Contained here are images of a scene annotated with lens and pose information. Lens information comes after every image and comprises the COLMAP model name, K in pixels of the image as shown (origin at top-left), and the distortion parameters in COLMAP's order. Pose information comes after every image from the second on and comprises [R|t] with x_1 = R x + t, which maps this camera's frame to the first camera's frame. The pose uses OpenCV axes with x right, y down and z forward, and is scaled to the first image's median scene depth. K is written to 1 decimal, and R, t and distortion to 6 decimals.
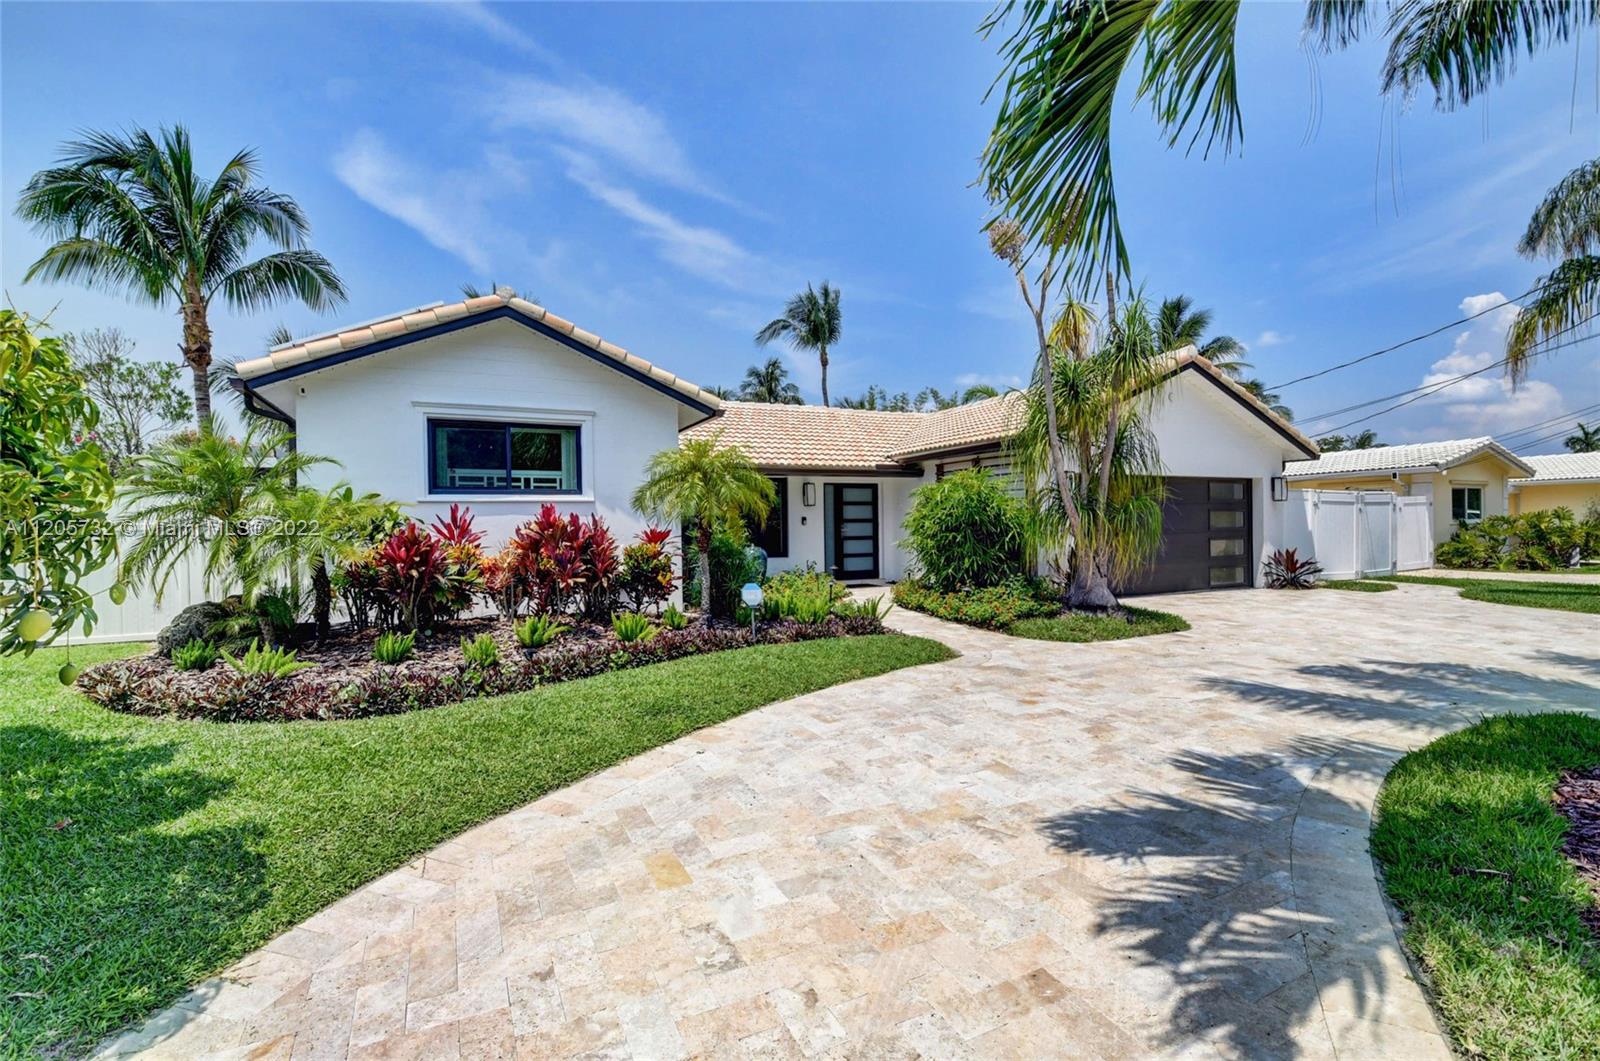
lens RADIAL K [[715.5, 0, 795.6], [0, 715.5, 519.1], [0, 0, 1]] dist [0.001645, -0.014954]
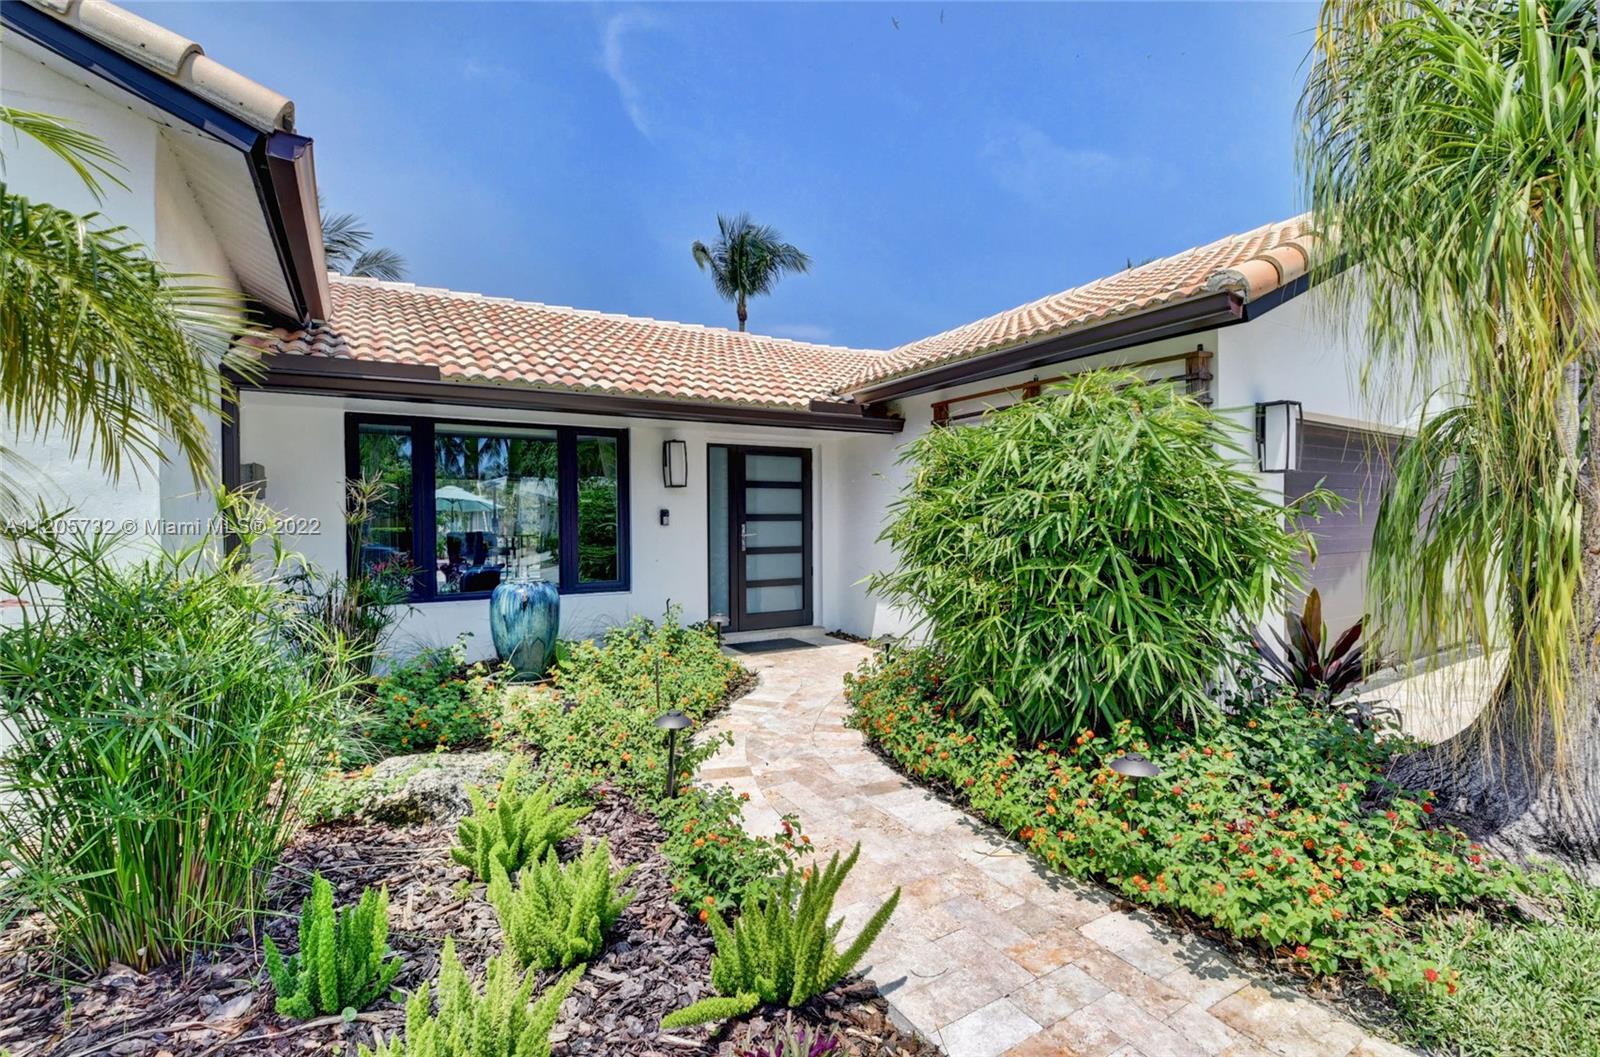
lens RADIAL K [[715.5, 0, 796.8], [0, 715.5, 529.6], [0, 0, 1]] dist [0.001645, -0.014954]
pose [[0.994972, 0.006049, 0.099968, 0.051845], [-0.008051, 0.999775, 0.019636, 0.000572], [-0.099827, -0.020342, 0.994797, 0.481592]]
